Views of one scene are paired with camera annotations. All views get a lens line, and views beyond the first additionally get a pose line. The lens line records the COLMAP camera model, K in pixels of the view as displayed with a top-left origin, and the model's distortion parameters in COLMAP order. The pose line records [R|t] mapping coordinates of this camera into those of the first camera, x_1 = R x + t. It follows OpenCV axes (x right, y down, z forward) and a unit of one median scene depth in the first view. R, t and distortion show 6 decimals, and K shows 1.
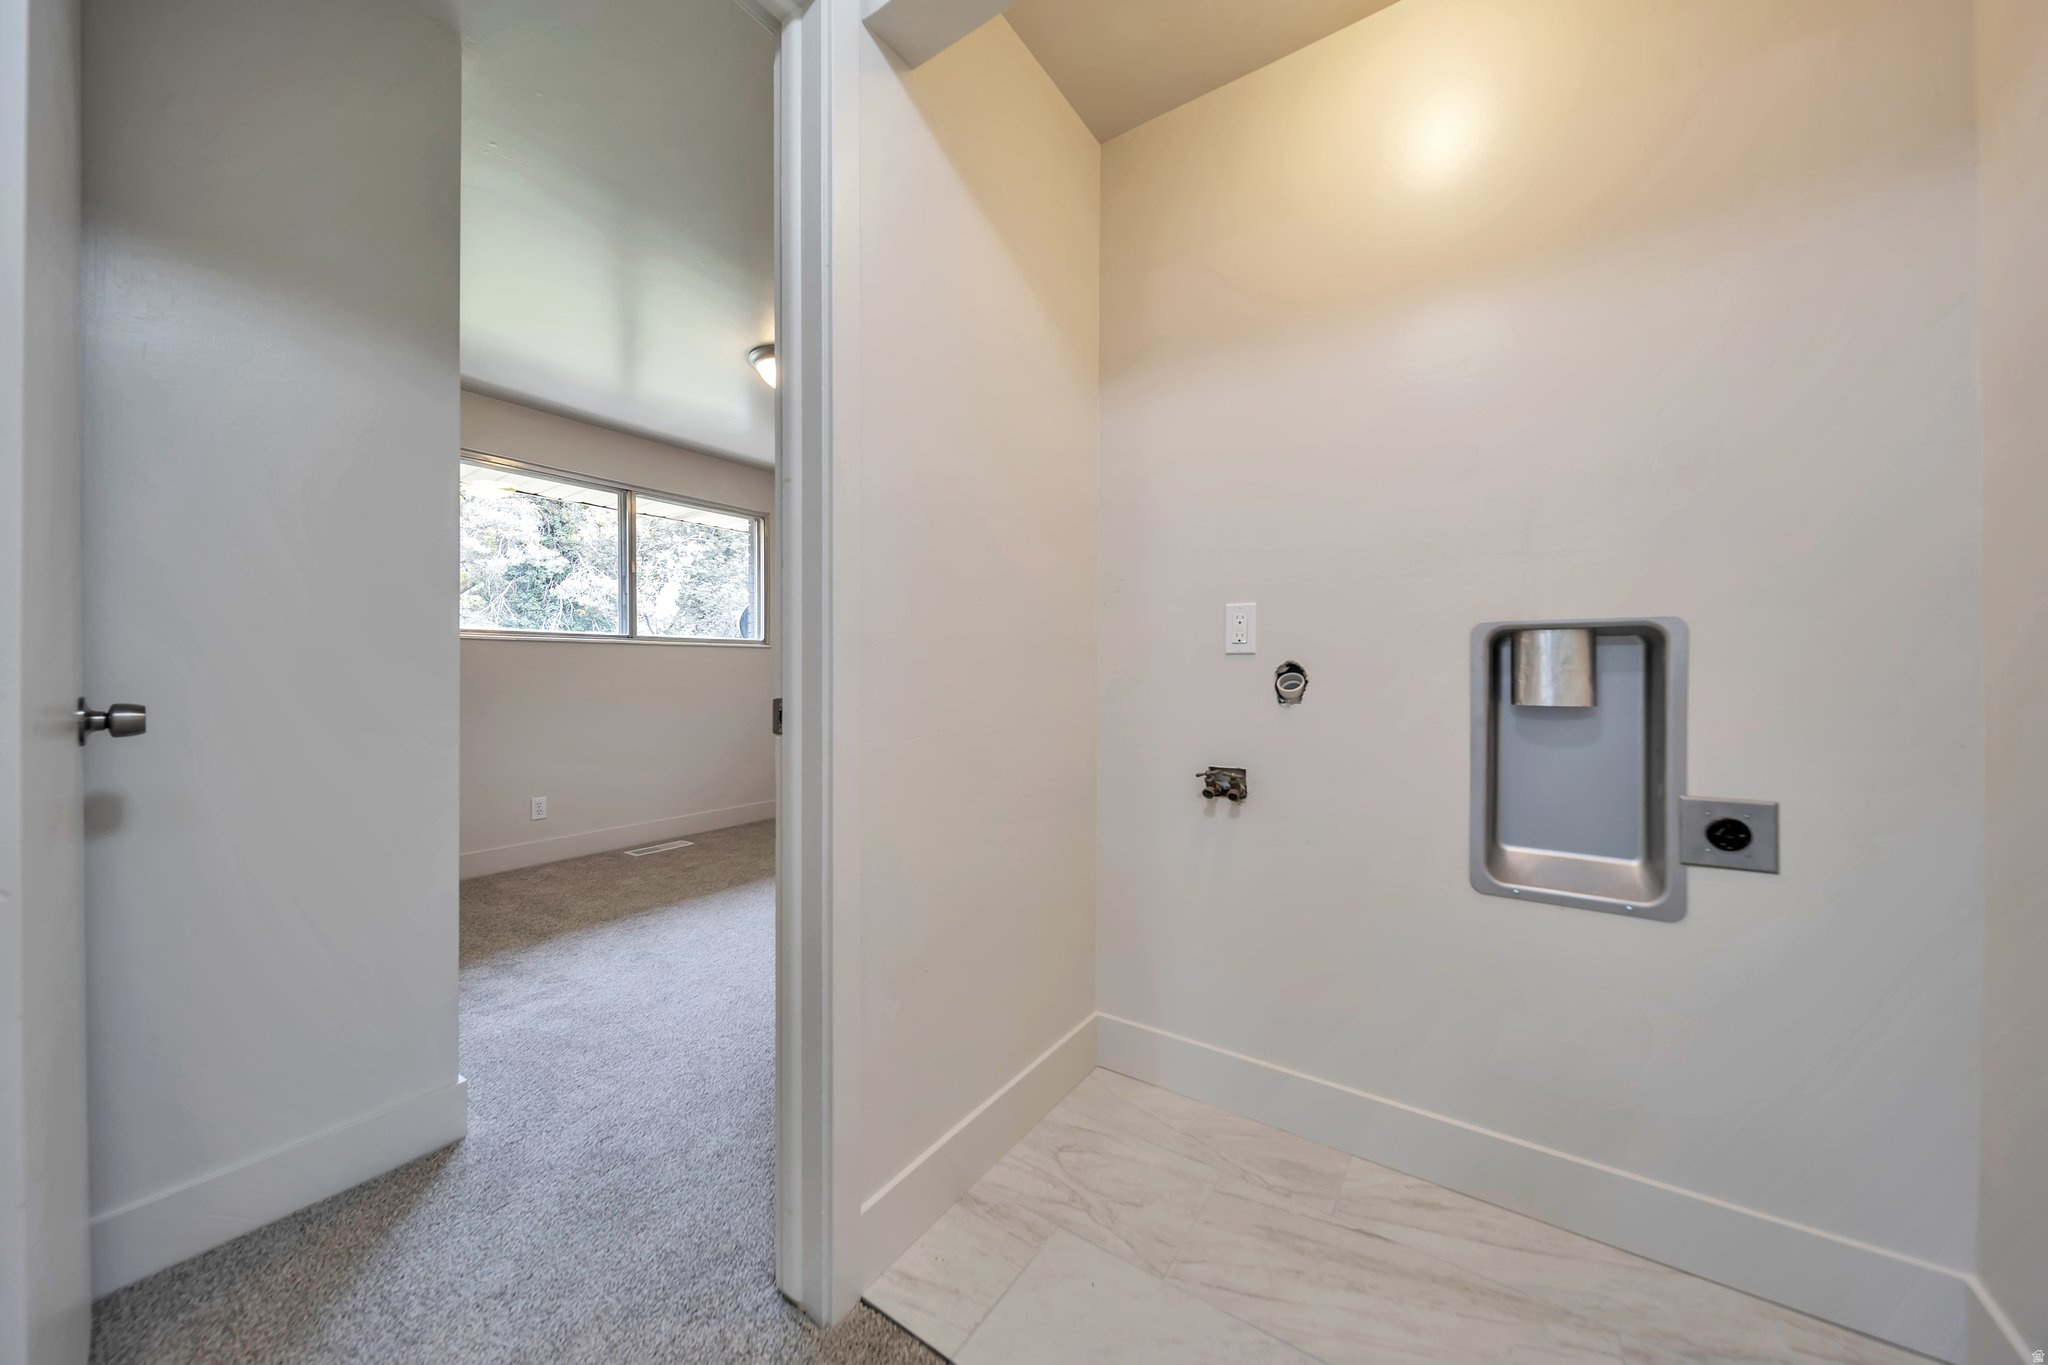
lens RADIAL K [[708.7, 0, 1029.6], [0, 708.7, 670.5], [0, 0, 1]] dist [0.002899, -0.000596]
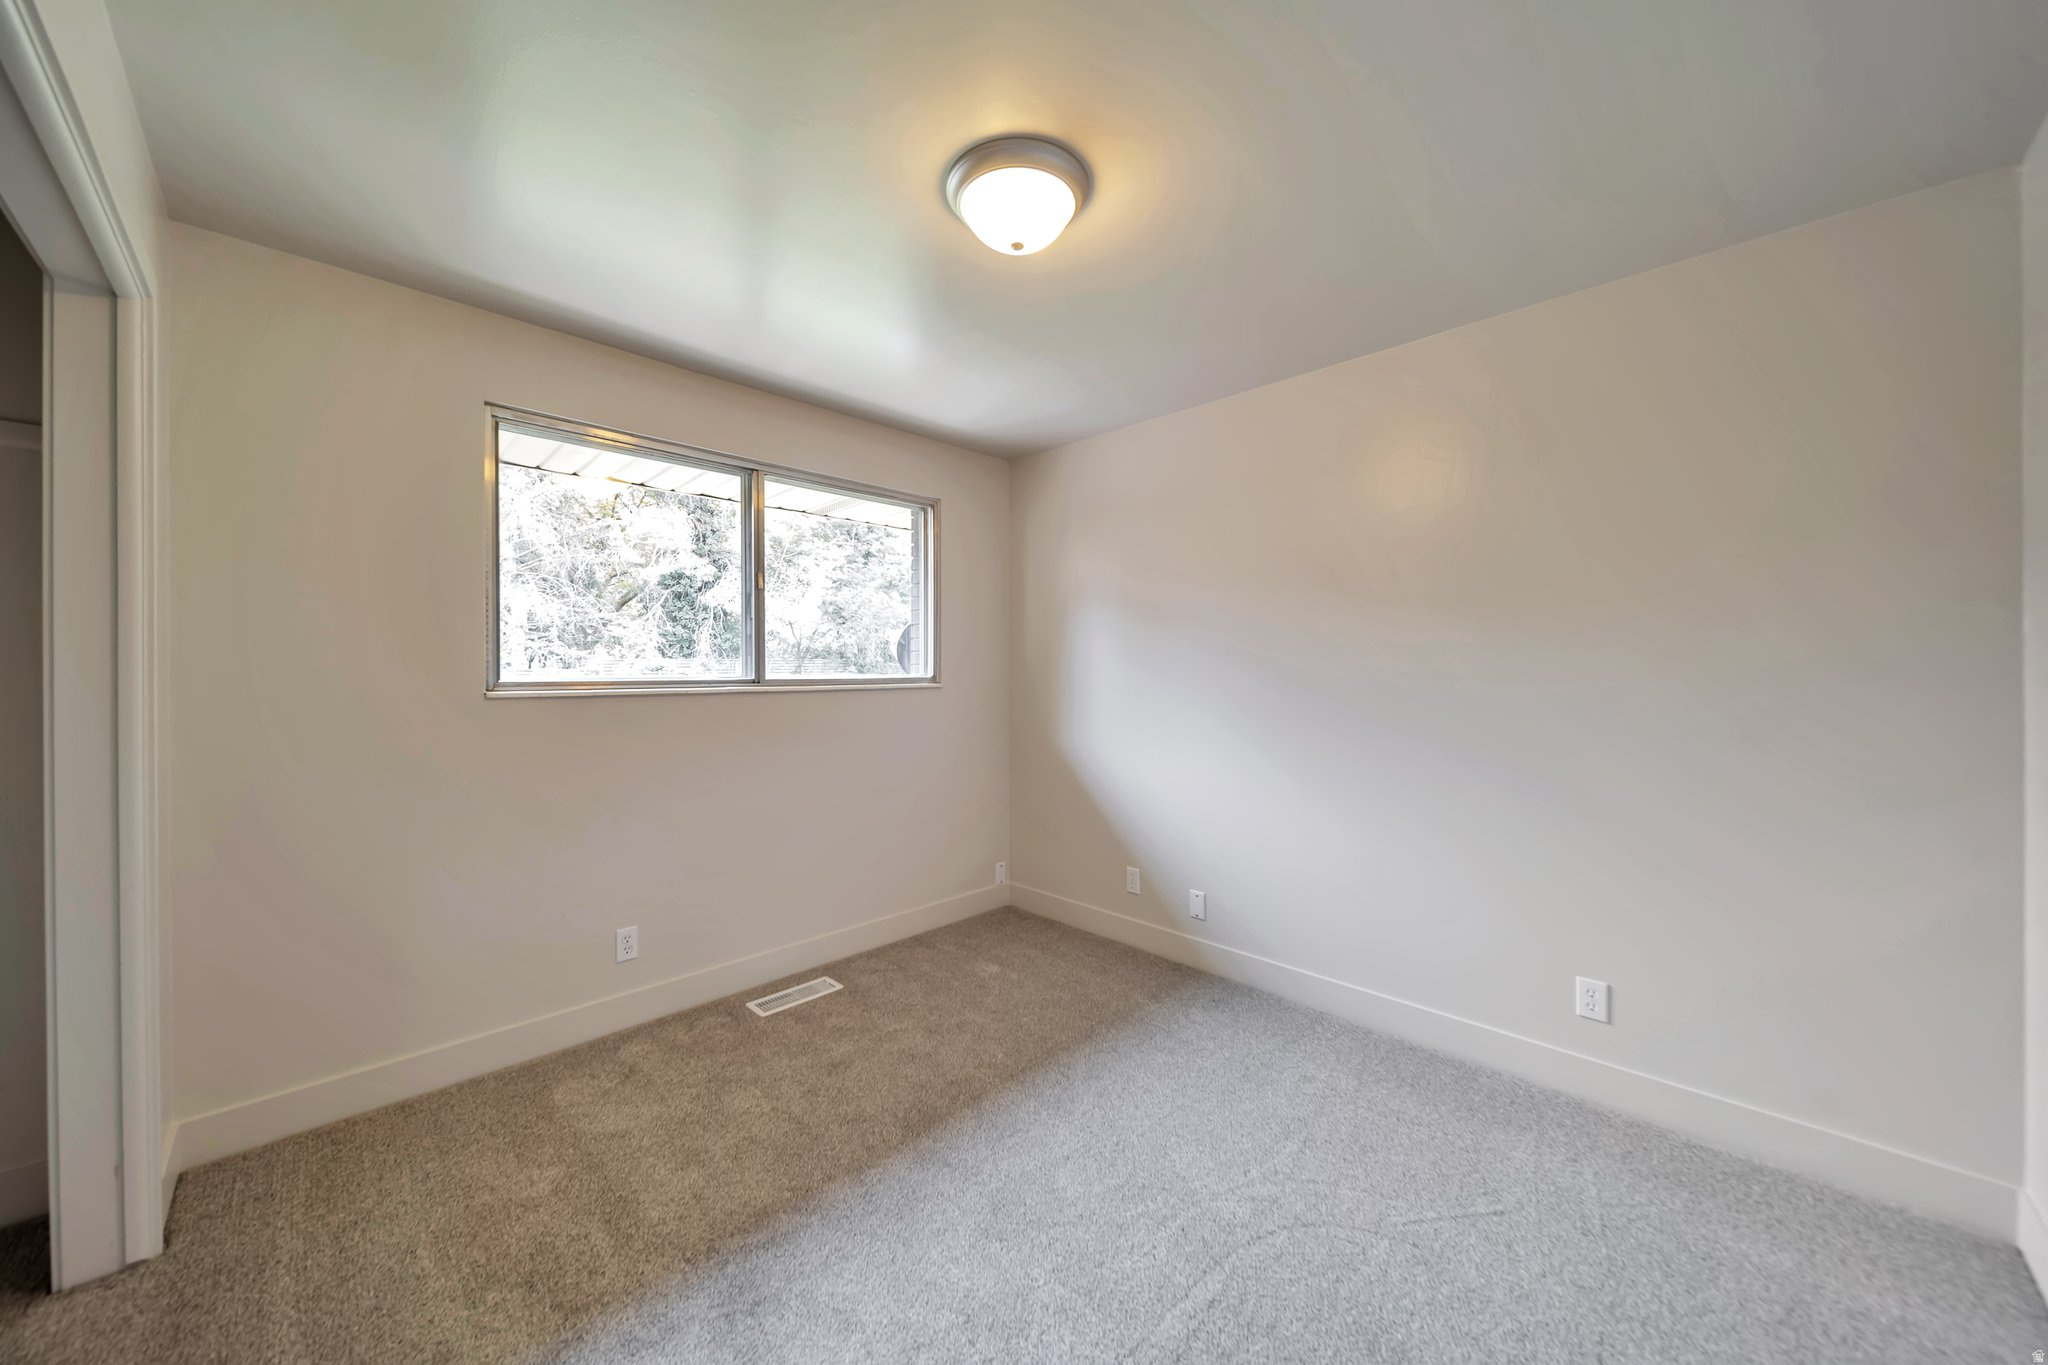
lens RADIAL K [[708.7, 0, 1035.4], [0, 708.7, 670.3], [0, 0, 1]] dist [0.002899, -0.000596]
pose [[0.986322, -0.000084, -0.164831, -0.047887], [0.000635, 0.999994, 0.003288, -0.016091], [0.164829, -0.003347, 0.986316, 0.096590]]
